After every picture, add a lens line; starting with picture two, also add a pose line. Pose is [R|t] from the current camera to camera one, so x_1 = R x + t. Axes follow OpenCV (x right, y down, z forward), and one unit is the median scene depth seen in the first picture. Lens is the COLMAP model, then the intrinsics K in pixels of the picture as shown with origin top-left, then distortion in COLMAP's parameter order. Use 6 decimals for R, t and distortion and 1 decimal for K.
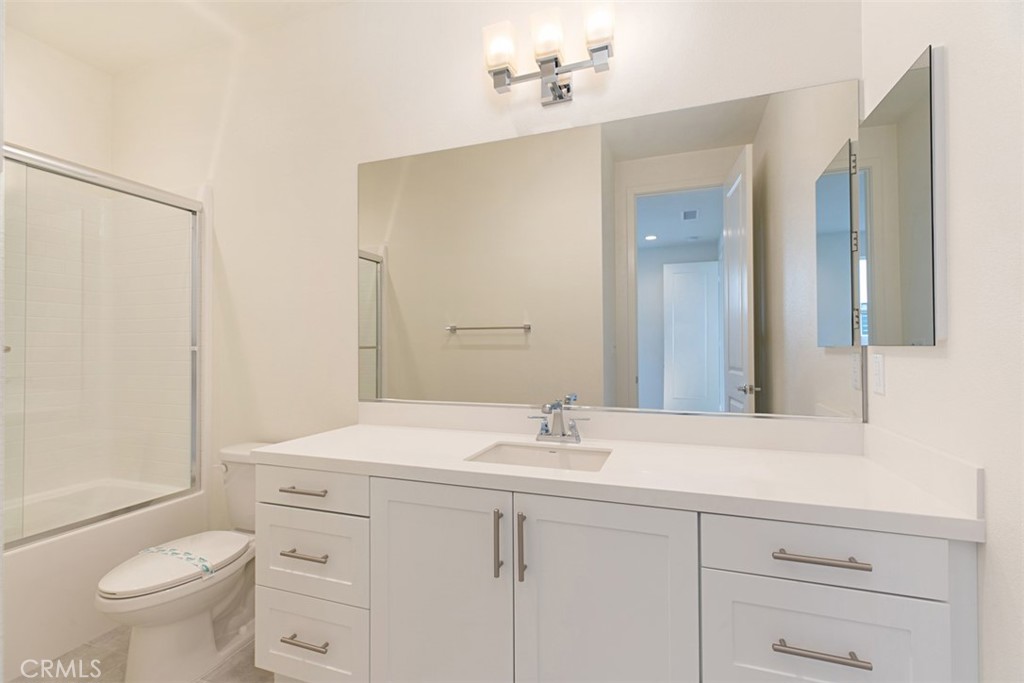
lens RADIAL K [[458.0, 0, 509.8], [0, 458.0, 341.1], [0, 0, 1]] dist [-0.001389, 0.000736]
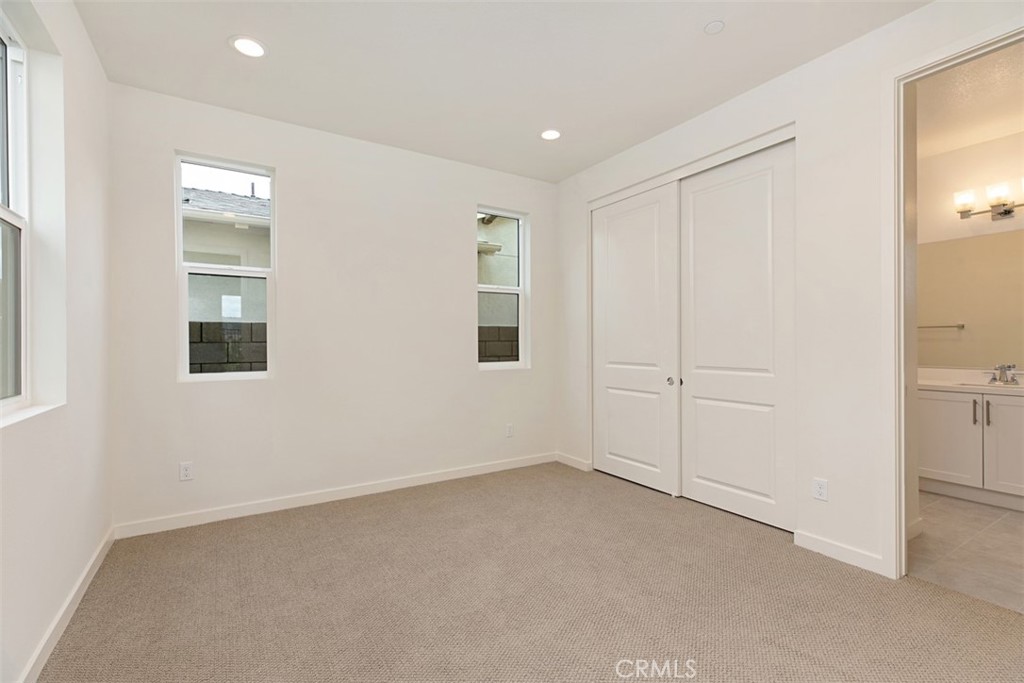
lens RADIAL K [[458.0, 0, 512.7], [0, 458.0, 338.8], [0, 0, 1]] dist [-0.001389, 0.000736]
pose [[0.785427, 0.004237, -0.618939, -0.356299], [0.005731, 0.999884, 0.014119, -0.036667], [0.618927, -0.014637, 0.785312, -2.007592]]
